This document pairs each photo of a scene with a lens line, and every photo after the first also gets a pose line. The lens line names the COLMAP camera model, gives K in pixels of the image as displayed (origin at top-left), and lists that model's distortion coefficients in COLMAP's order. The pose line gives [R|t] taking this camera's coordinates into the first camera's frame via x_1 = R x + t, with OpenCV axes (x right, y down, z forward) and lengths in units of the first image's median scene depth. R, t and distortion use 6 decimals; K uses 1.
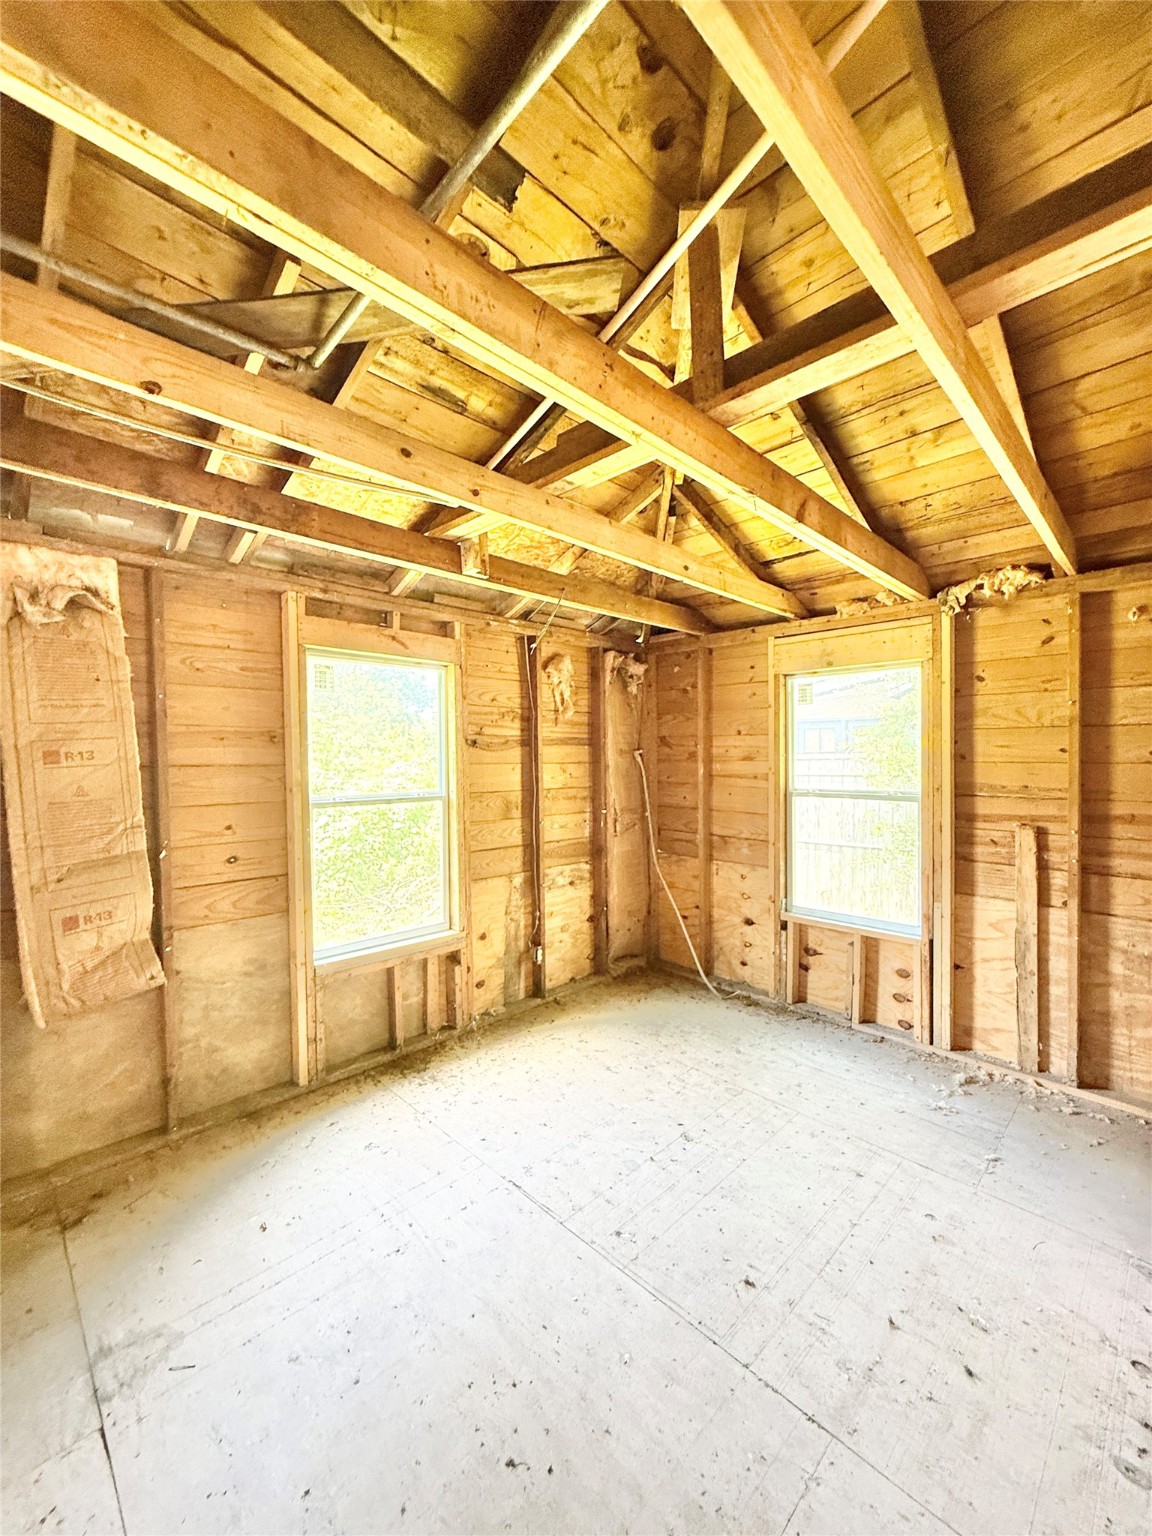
lens RADIAL K [[613.5, 0, 576.3], [0, 613.5, 765.0], [0, 0, 1]] dist [0.000338, 0.000187]
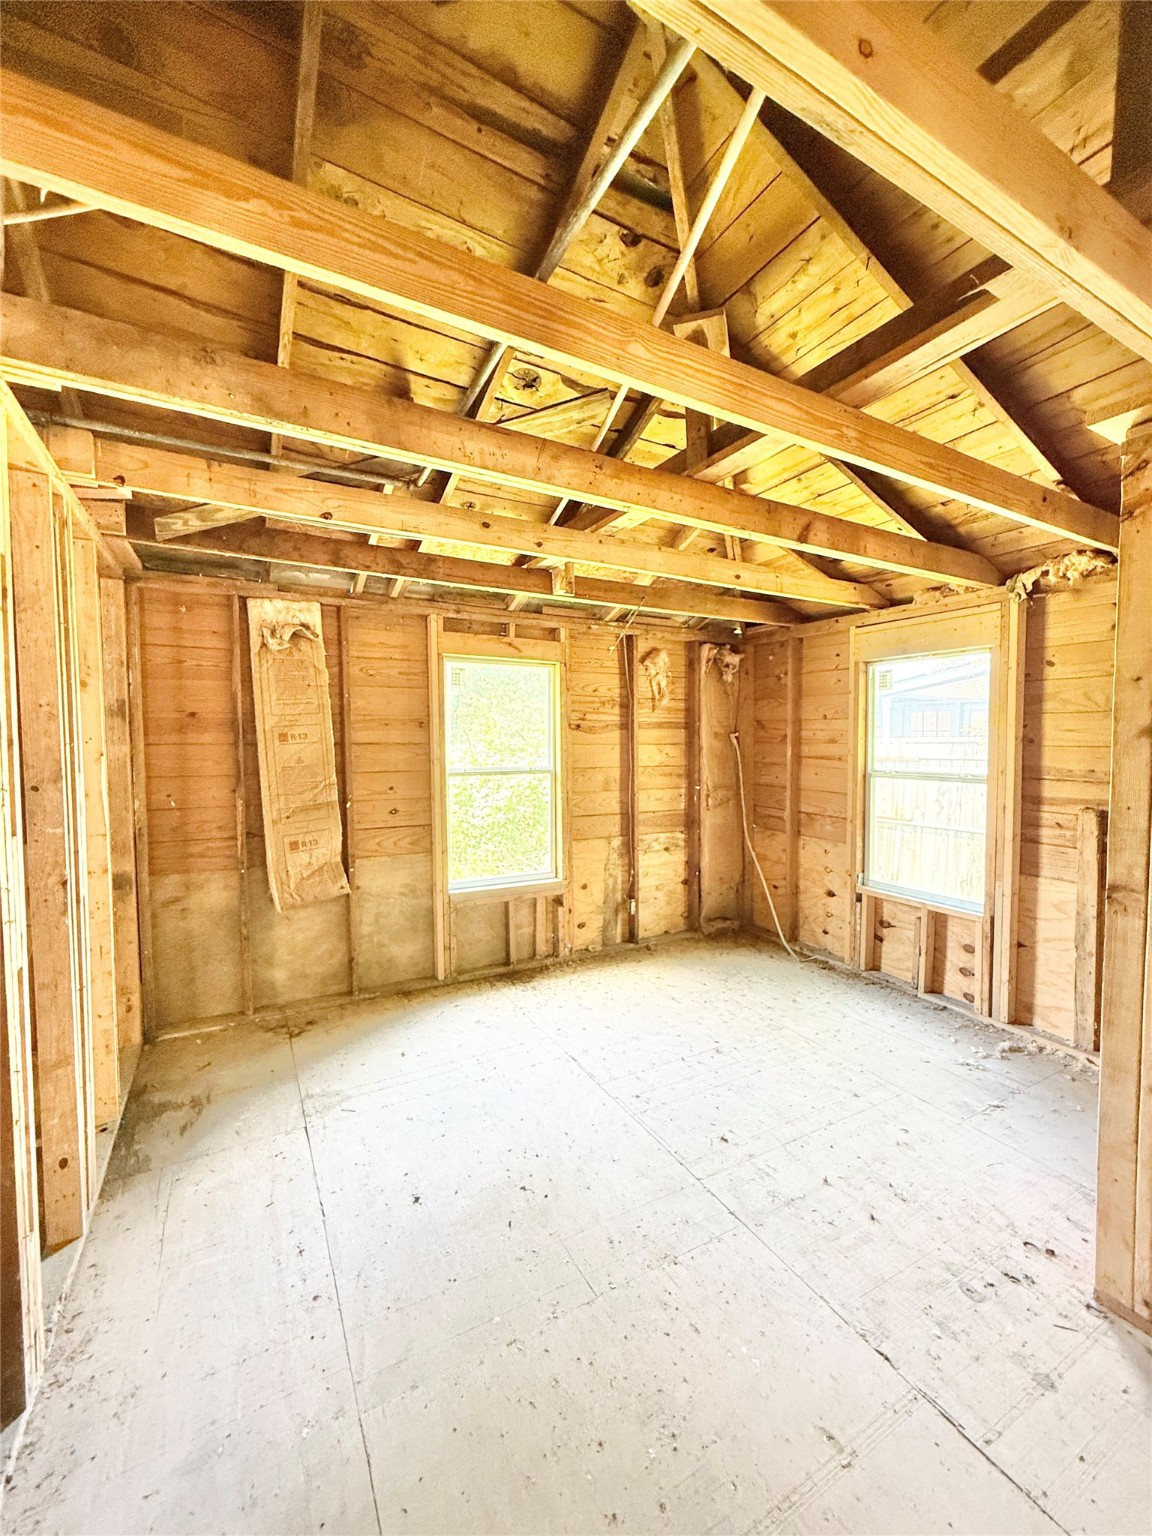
lens RADIAL K [[613.5, 0, 576.3], [0, 613.5, 765.0], [0, 0, 1]] dist [0.000338, 0.000187]
pose [[0.961556, 0.016883, -0.274088, 0.188499], [-0.008646, 0.999475, 0.031231, 0.001614], [0.274472, -0.027660, 0.961197, -0.191581]]
